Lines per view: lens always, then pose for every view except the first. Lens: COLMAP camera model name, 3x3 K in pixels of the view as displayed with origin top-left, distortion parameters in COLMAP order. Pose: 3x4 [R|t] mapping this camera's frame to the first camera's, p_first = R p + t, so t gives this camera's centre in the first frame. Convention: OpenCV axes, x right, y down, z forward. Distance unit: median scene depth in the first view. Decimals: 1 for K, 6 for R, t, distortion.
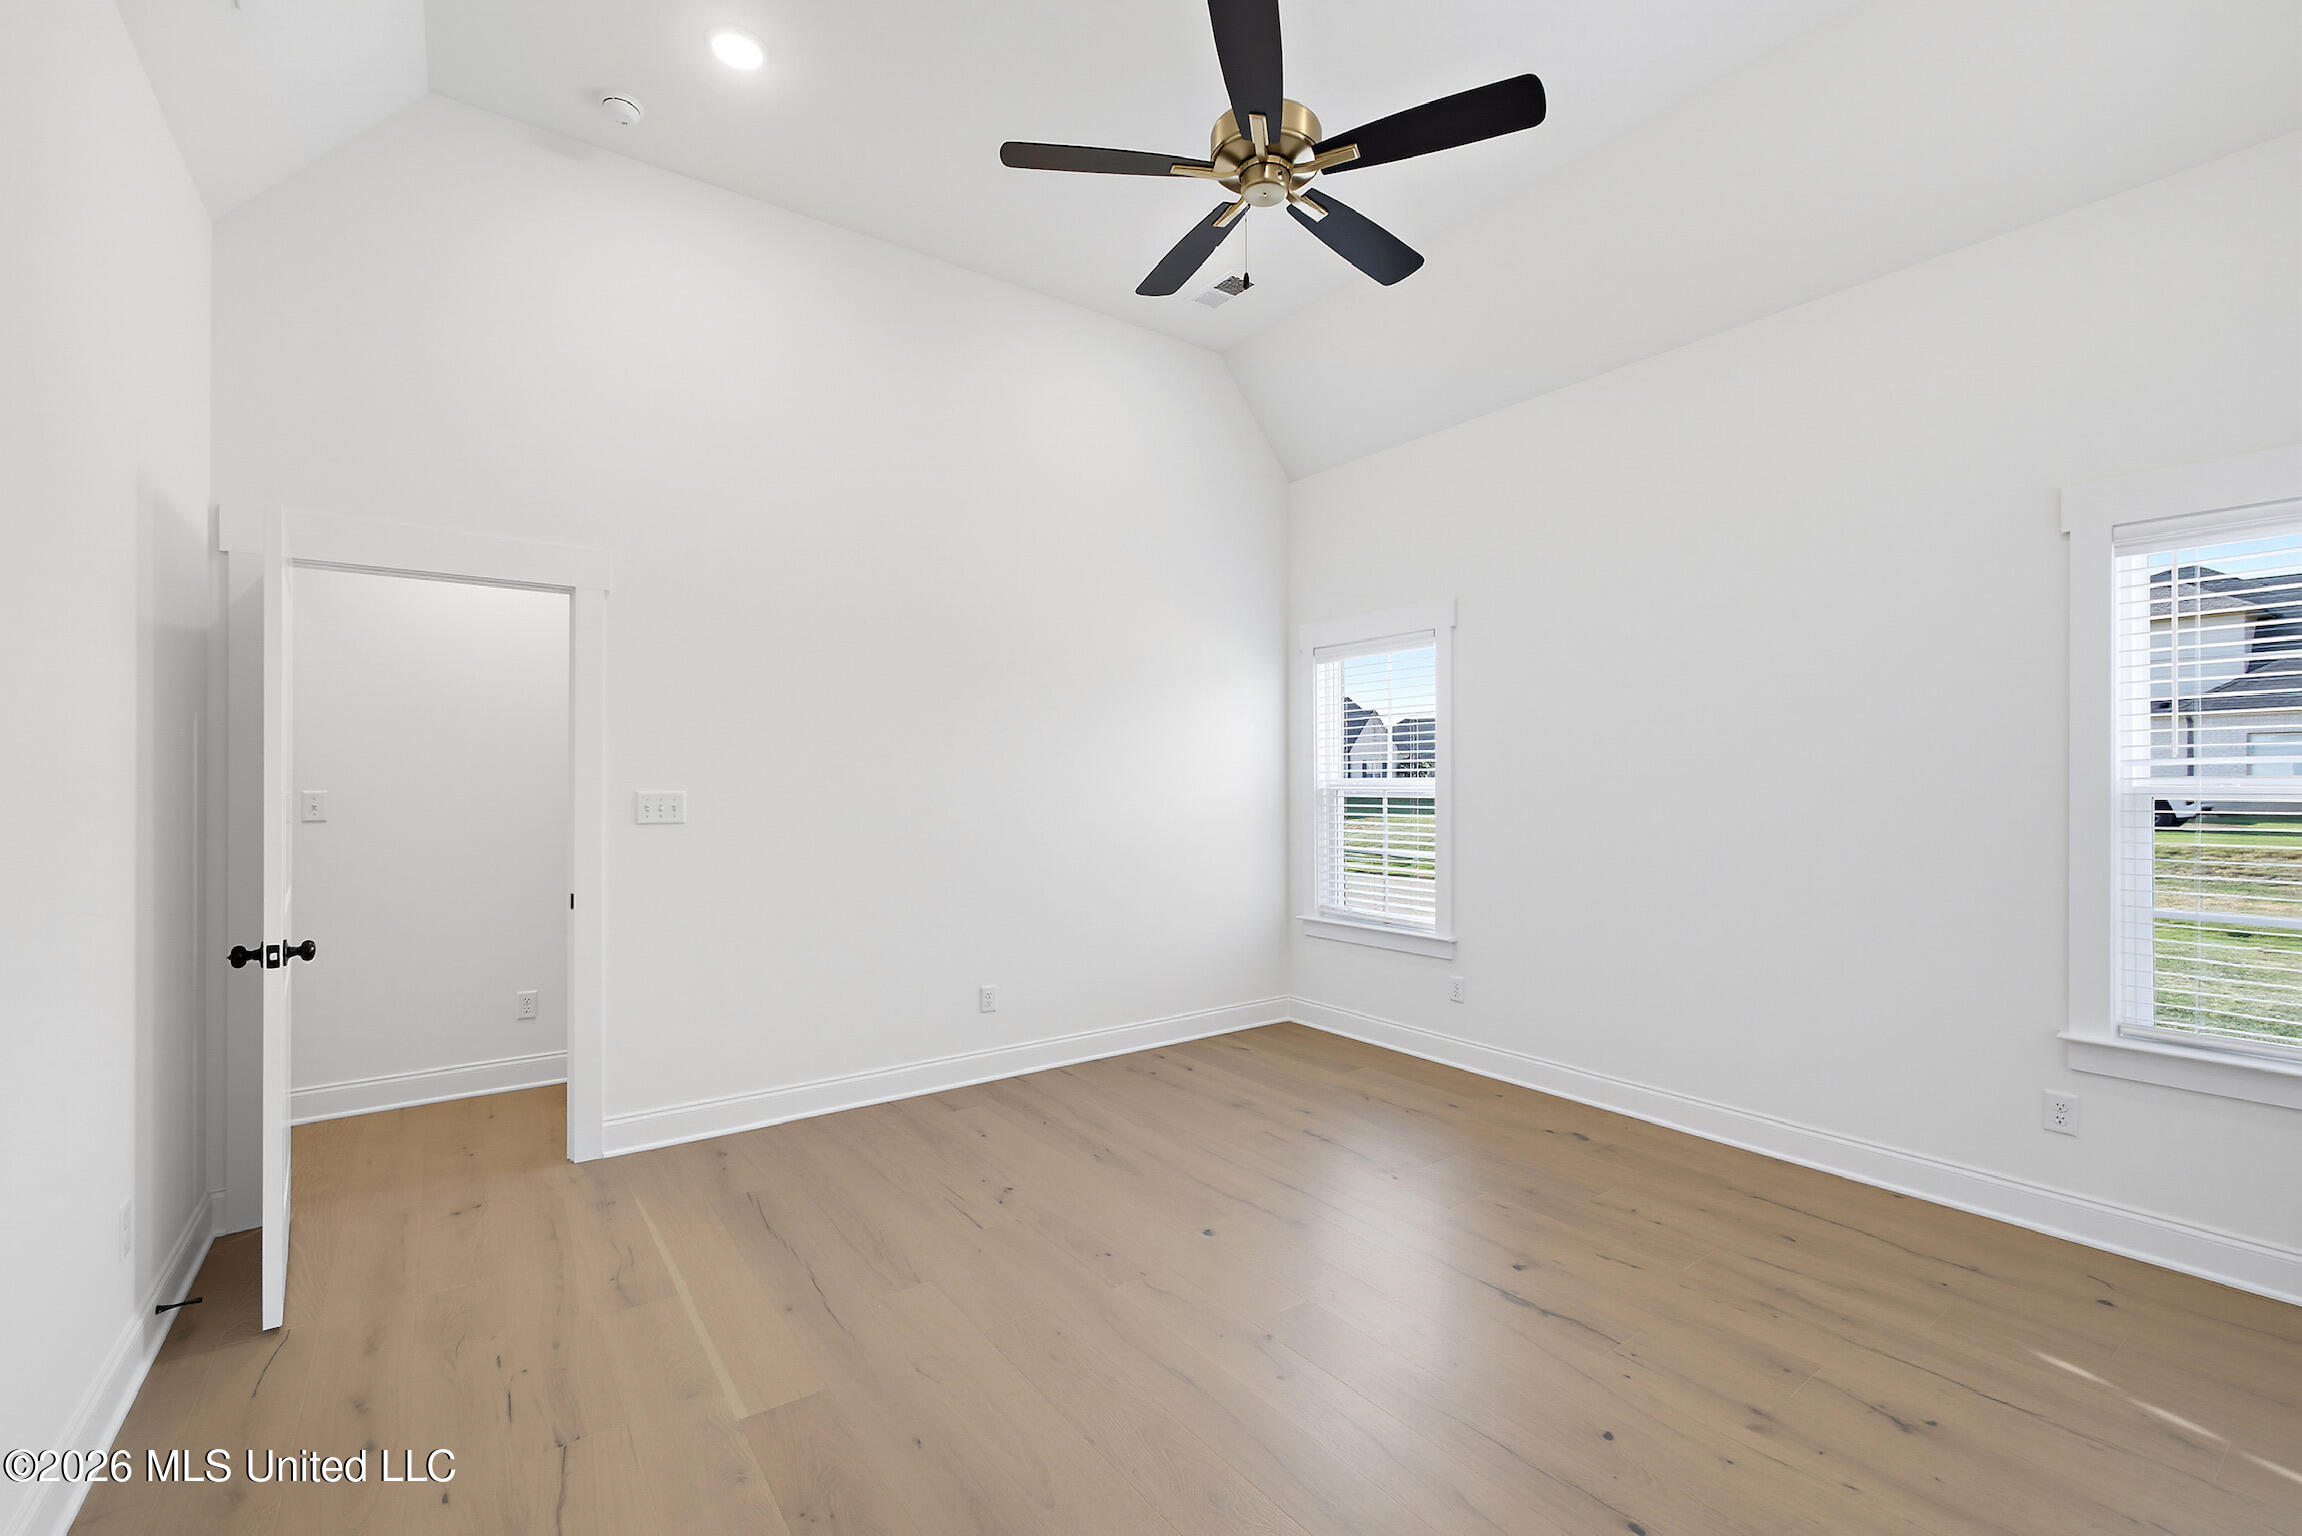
lens RADIAL K [[1002.1, 0, 1113.0], [0, 1002.1, 775.6], [0, 0, 1]] dist [0.035287, 0.000086]
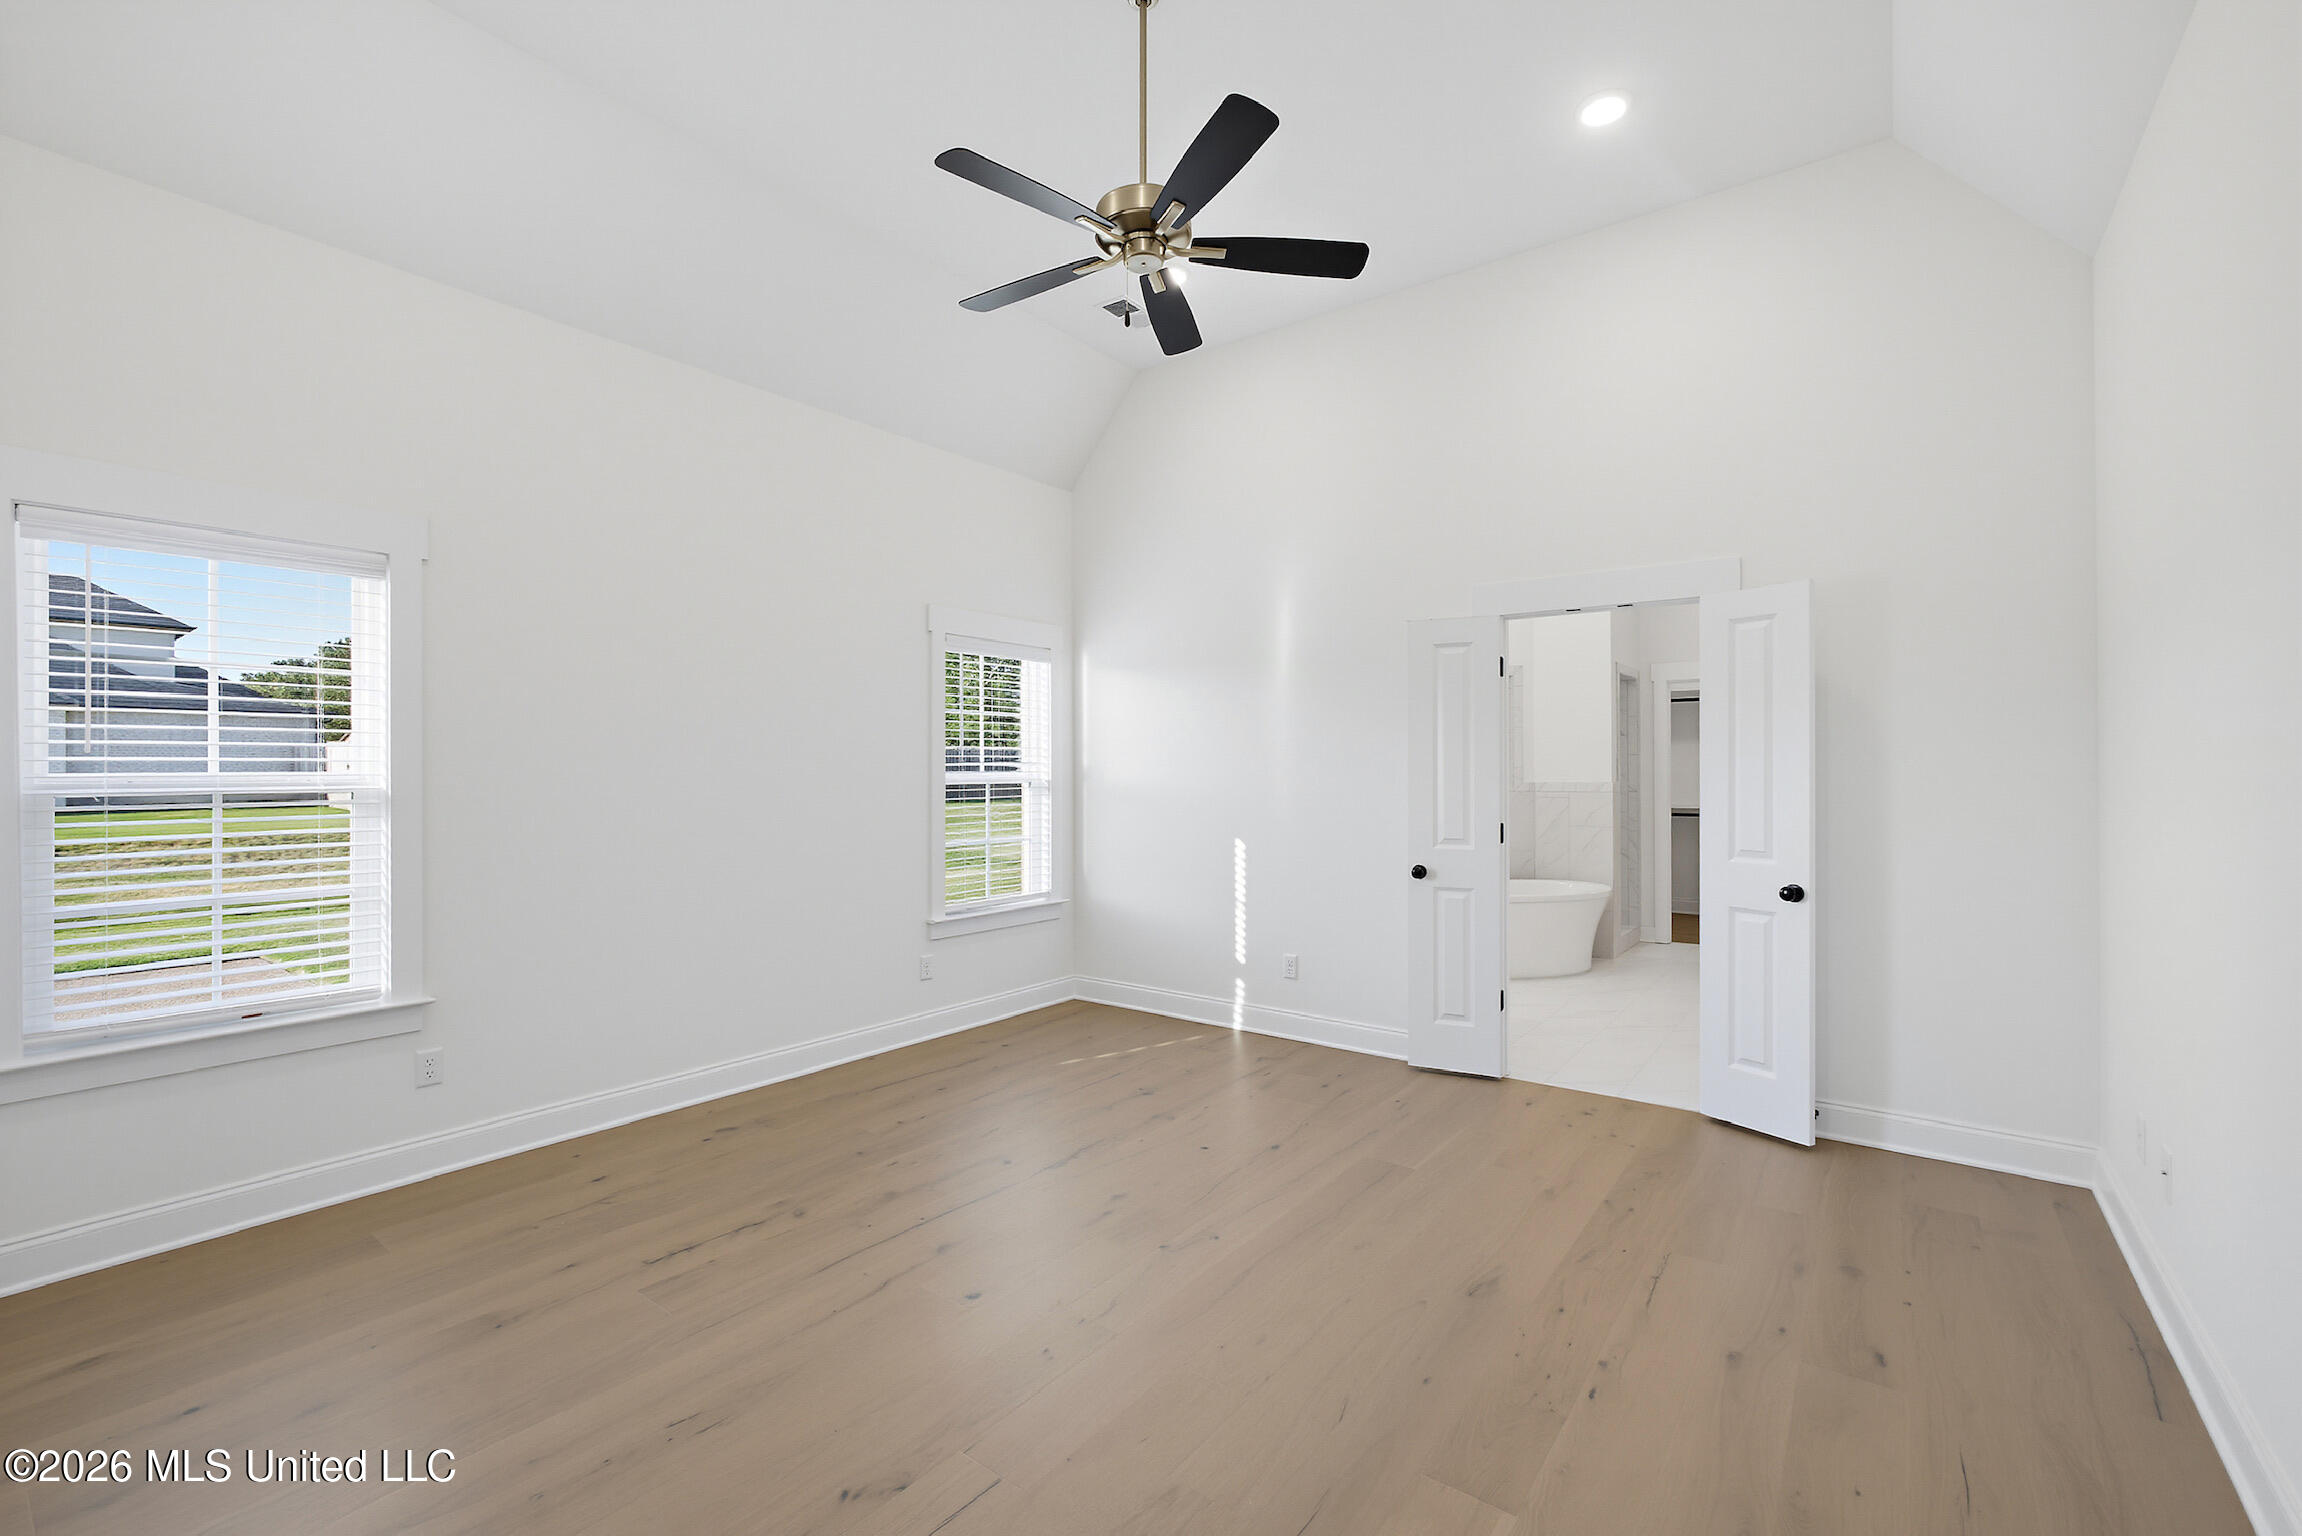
lens RADIAL K [[1066.8, 0, 1146.6], [0, 1066.8, 771.9], [0, 0, 1]] dist [-0.002941, -0.000388]
pose [[-0.342466, 0.003310, 0.939524, -0.588242], [-0.000600, 0.999993, -0.003741, 0.006001], [-0.939530, -0.001845, -0.342462, 0.851339]]
